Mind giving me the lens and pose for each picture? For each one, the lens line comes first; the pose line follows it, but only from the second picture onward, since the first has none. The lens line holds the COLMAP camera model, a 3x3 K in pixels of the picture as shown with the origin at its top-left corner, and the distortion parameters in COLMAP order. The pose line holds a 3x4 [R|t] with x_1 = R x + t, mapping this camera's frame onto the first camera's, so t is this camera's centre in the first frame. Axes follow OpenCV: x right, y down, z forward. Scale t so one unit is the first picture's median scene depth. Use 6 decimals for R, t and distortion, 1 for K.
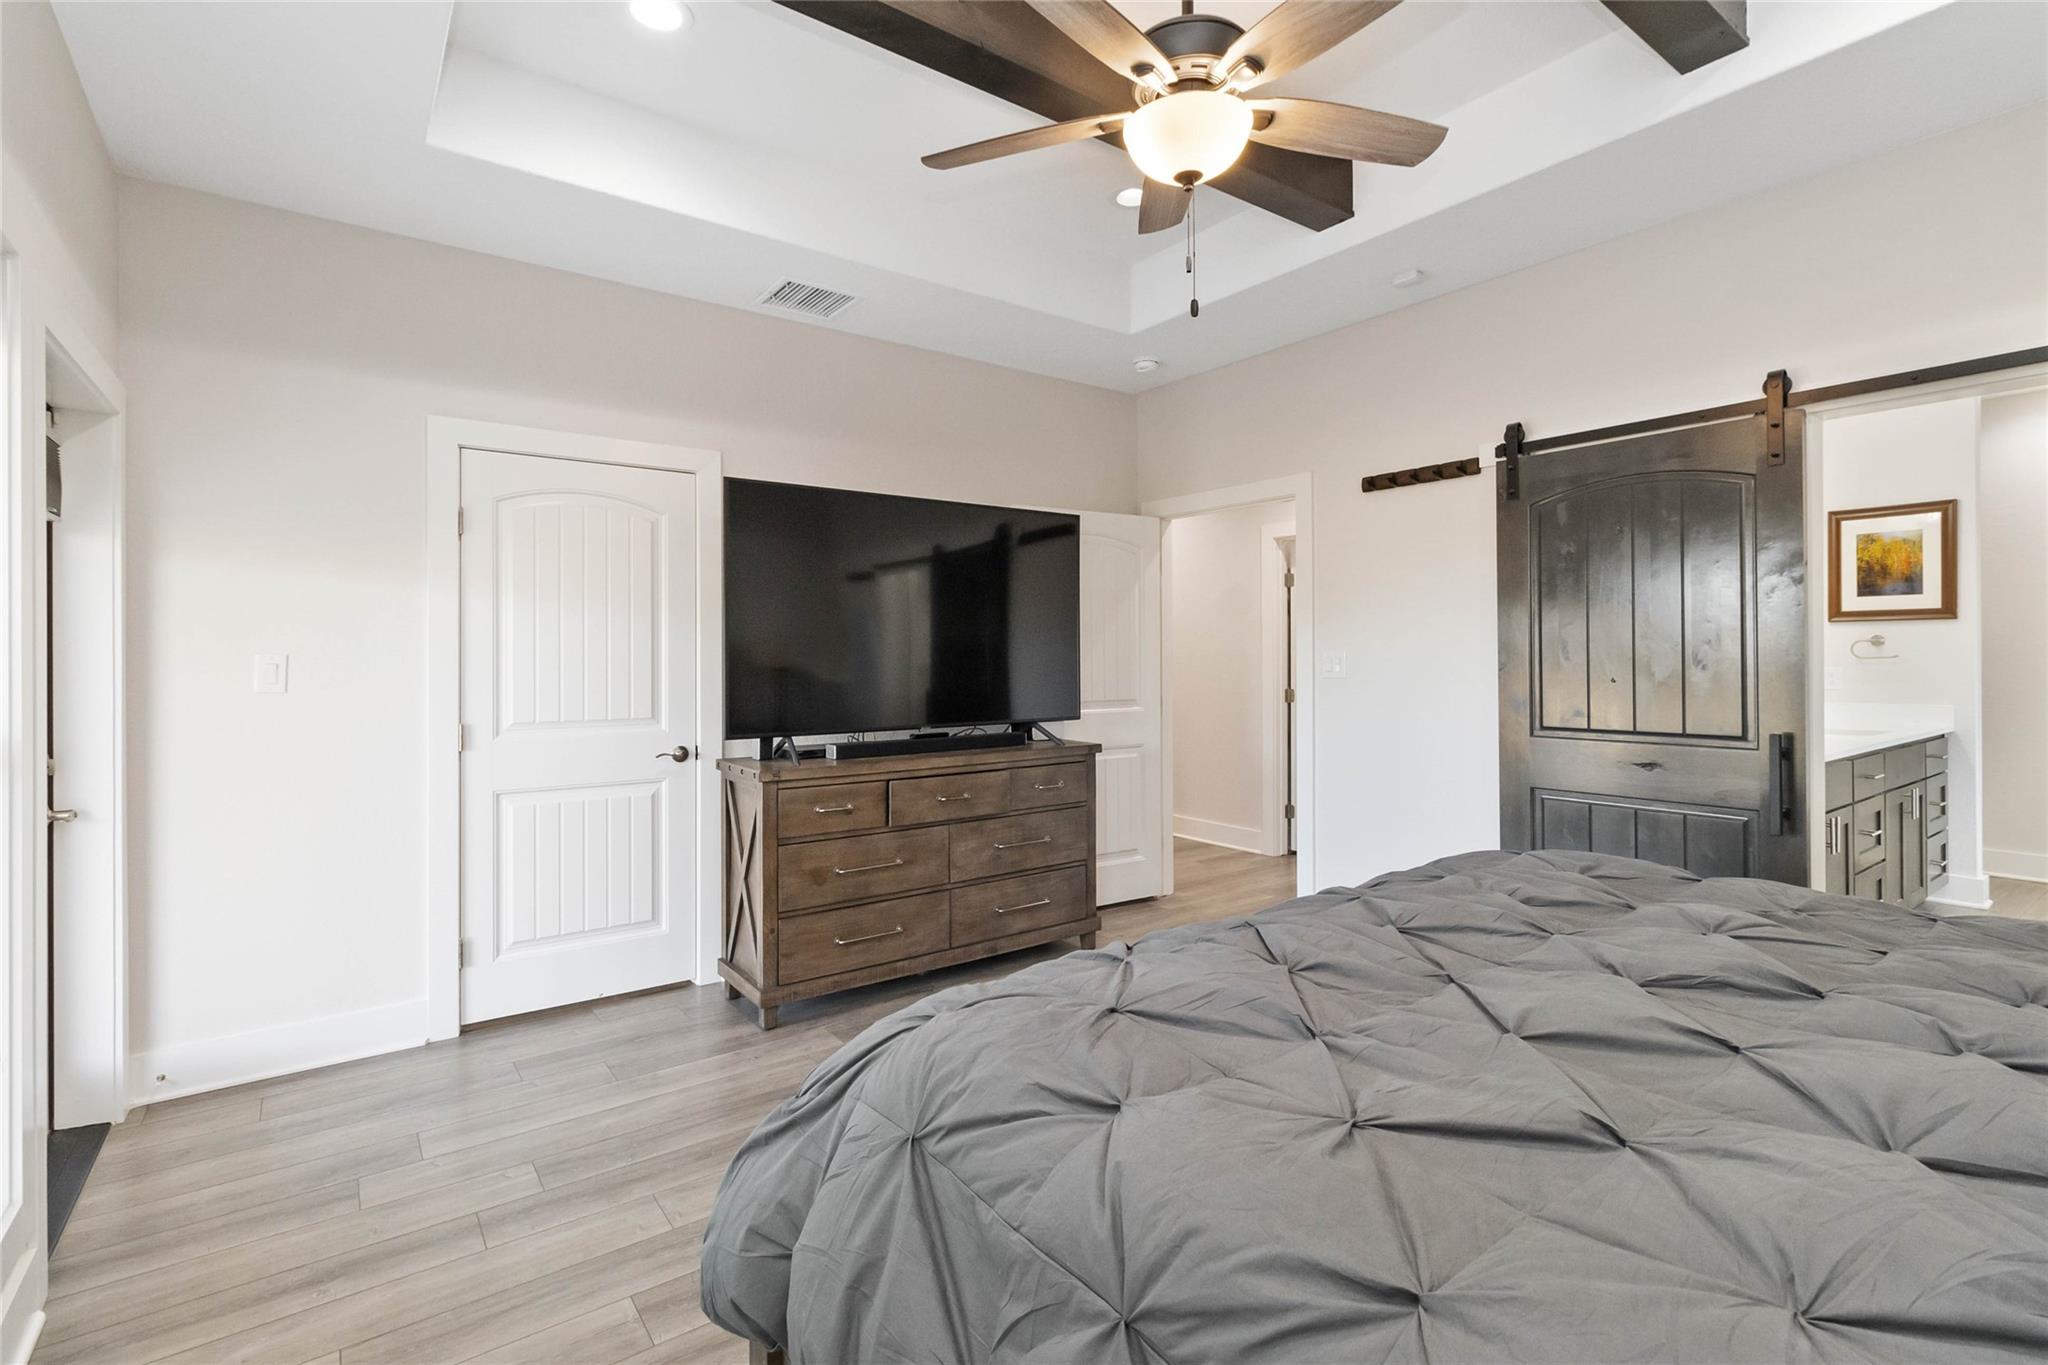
lens RADIAL K [[950.3, 0, 1019.9], [0, 950.3, 673.1], [0, 0, 1]] dist [-0.004597, 0.000469]
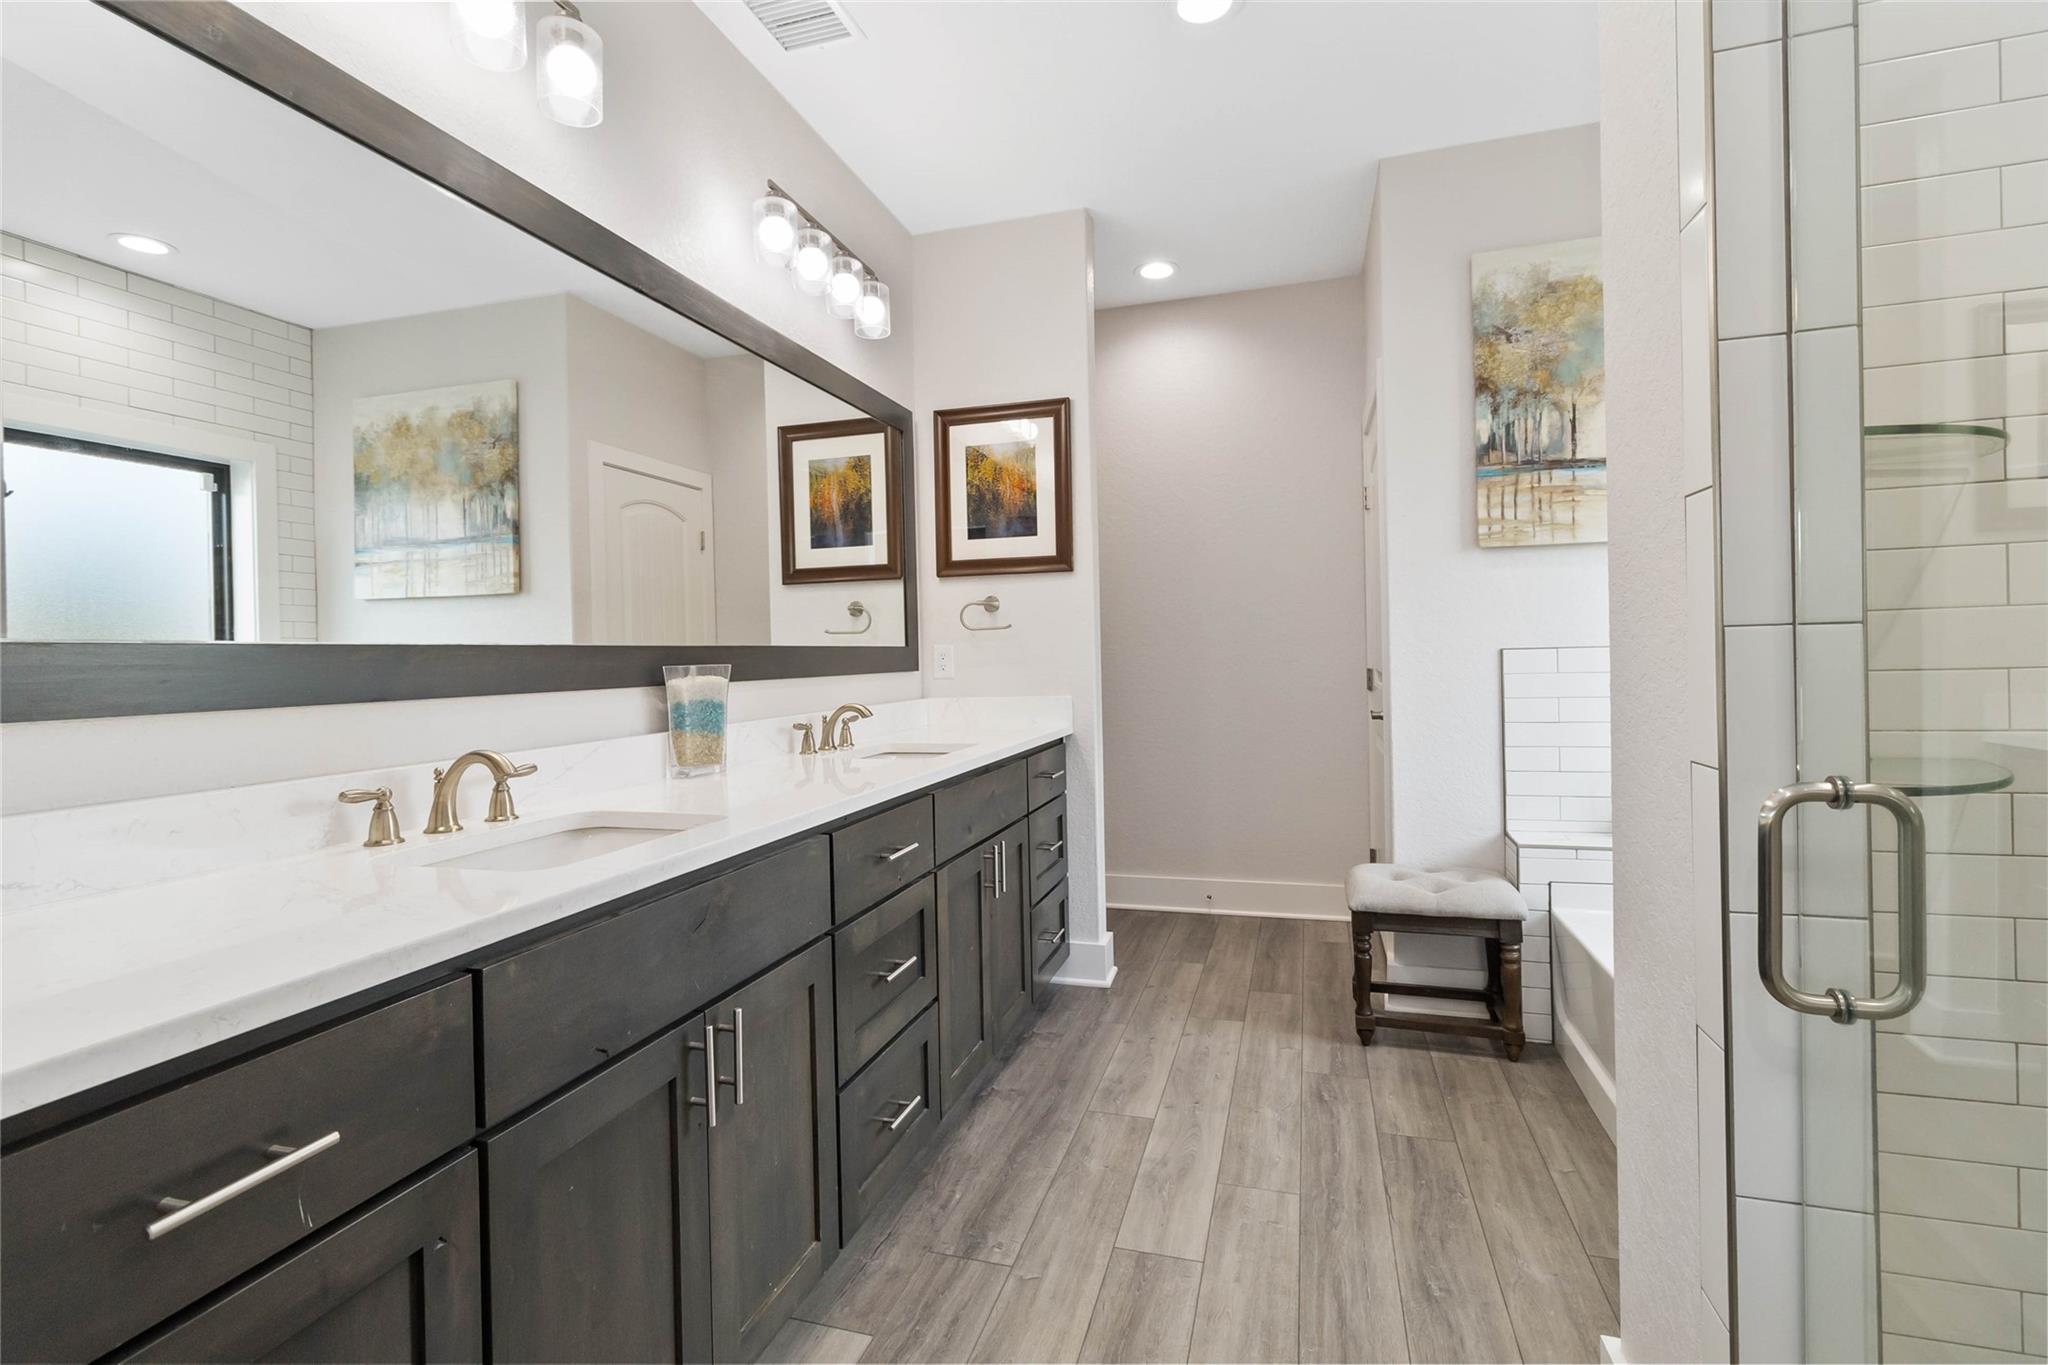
lens RADIAL K [[950.3, 0, 1026.6], [0, 950.3, 675.3], [0, 0, 1]] dist [-0.004597, 0.000469]
pose [[0.799073, -0.019547, 0.600916, 0.528472], [0.018716, 0.999796, 0.007634, 0.012395], [-0.600943, 0.005146, 0.799276, 0.451176]]
